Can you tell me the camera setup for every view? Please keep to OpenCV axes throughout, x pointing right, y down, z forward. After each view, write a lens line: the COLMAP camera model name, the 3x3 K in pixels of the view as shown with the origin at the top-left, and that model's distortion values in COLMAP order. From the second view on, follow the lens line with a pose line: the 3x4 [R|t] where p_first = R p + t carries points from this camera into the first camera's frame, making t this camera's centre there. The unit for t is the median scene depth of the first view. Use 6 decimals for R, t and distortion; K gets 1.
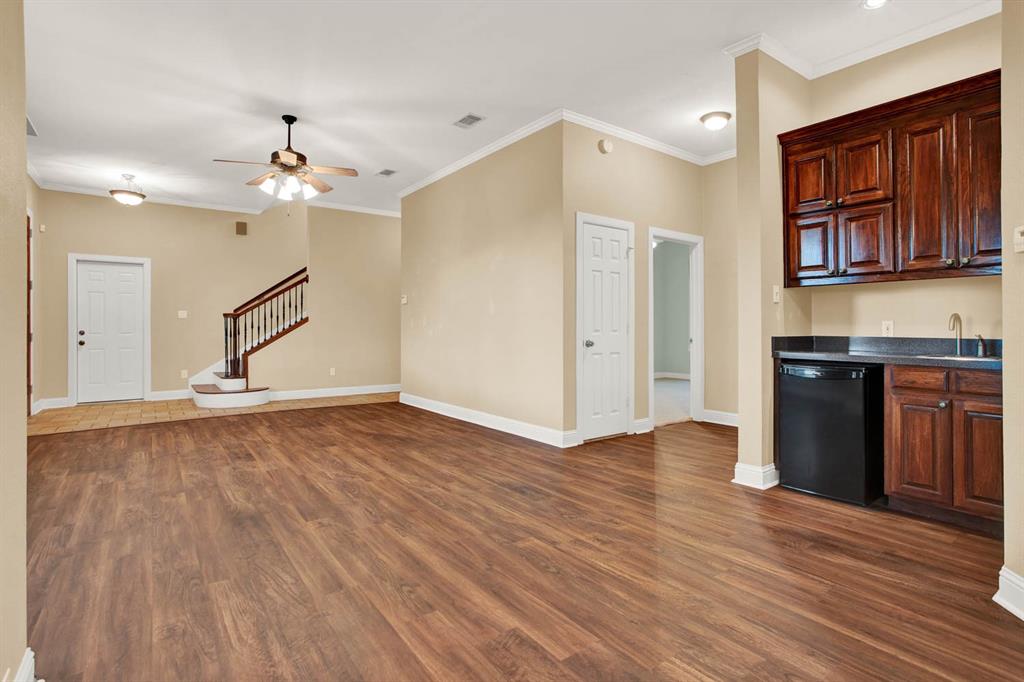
lens RADIAL K [[516.2, 0, 525.5], [0, 516.2, 333.6], [0, 0, 1]] dist [-0.029697, 0.001050]
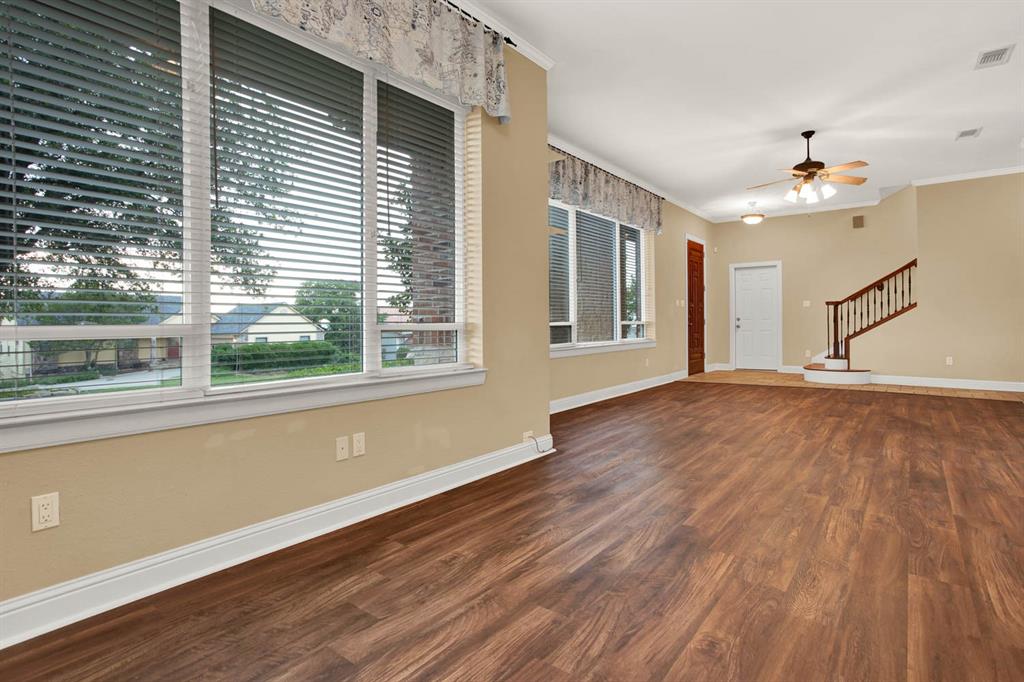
lens RADIAL K [[513.5, 0, 523.4], [0, 513.5, 321.0], [0, 0, 1]] dist [-0.000851, 0.001195]
pose [[0.267144, -0.006135, -0.963637, 0.807497], [-0.001689, 0.999975, -0.006835, 0.031868], [0.963655, 0.003453, 0.267127, 0.082672]]
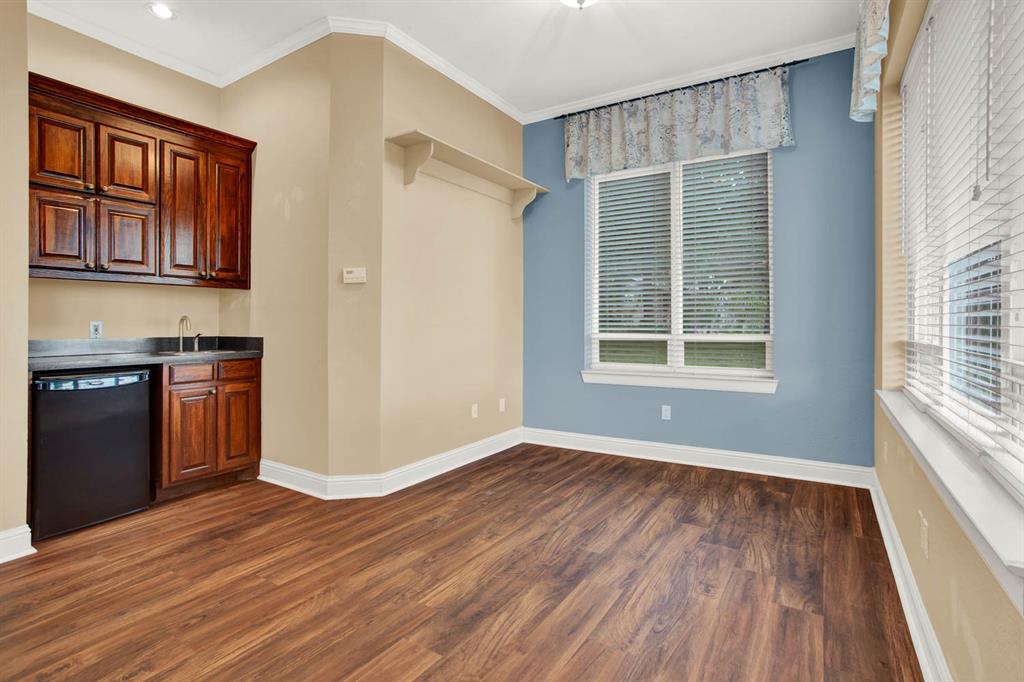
lens RADIAL K [[513.5, 0, 523.4], [0, 513.5, 321.0], [0, 0, 1]] dist [-0.000851, 0.001195]
pose [[-0.375547, 0.002233, 0.926801, -0.547848], [0.016249, 0.999859, 0.004175, -0.019148], [-0.926661, 0.016627, -0.375530, 0.708014]]
